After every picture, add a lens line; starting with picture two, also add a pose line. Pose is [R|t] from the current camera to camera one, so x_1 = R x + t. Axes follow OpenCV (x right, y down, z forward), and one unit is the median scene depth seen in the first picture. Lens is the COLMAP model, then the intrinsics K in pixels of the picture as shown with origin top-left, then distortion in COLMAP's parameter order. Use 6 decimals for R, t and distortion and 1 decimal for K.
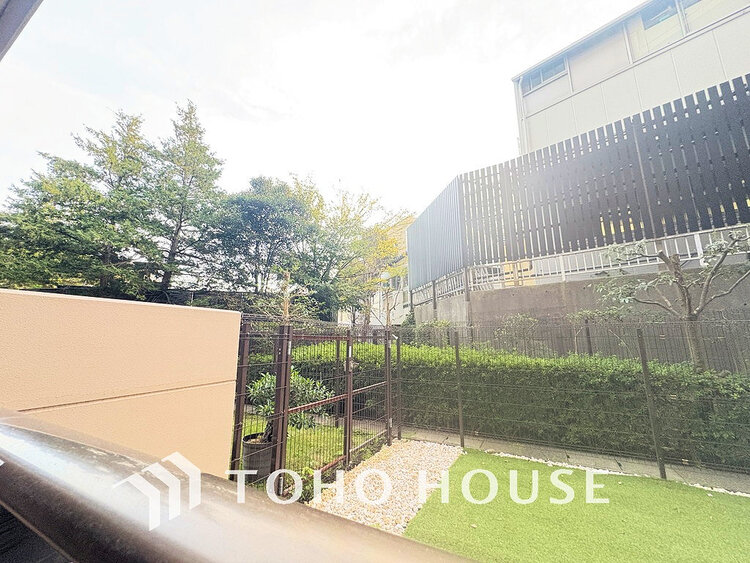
lens RADIAL K [[297.3, 0, 373.9], [0, 297.3, 282.2], [0, 0, 1]] dist [-0.000140, 0.000004]
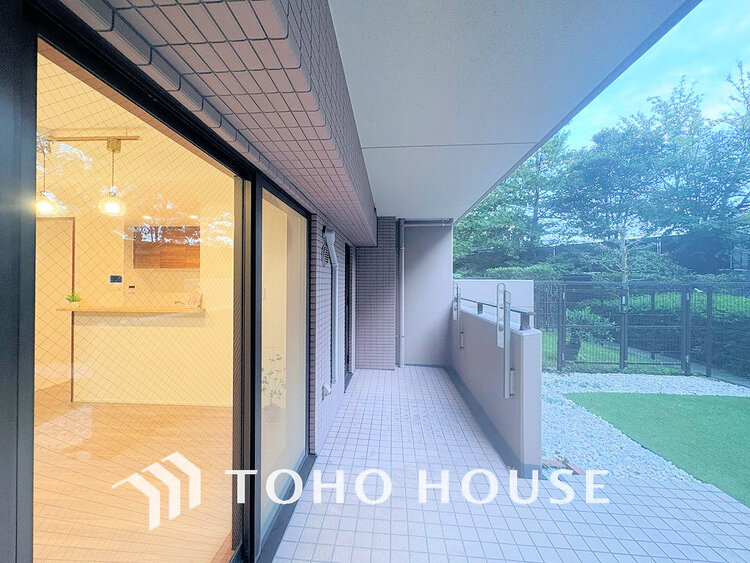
lens RADIAL K [[315.5, 0, 373.5], [0, 315.5, 281.7], [0, 0, 1]] dist [-0.000229, -0.000066]
pose [[0.413892, 0.008441, -0.910287, 0.284252], [0.165027, 0.982693, 0.084148, -0.063887], [0.895242, -0.185050, 0.405336, -0.240971]]
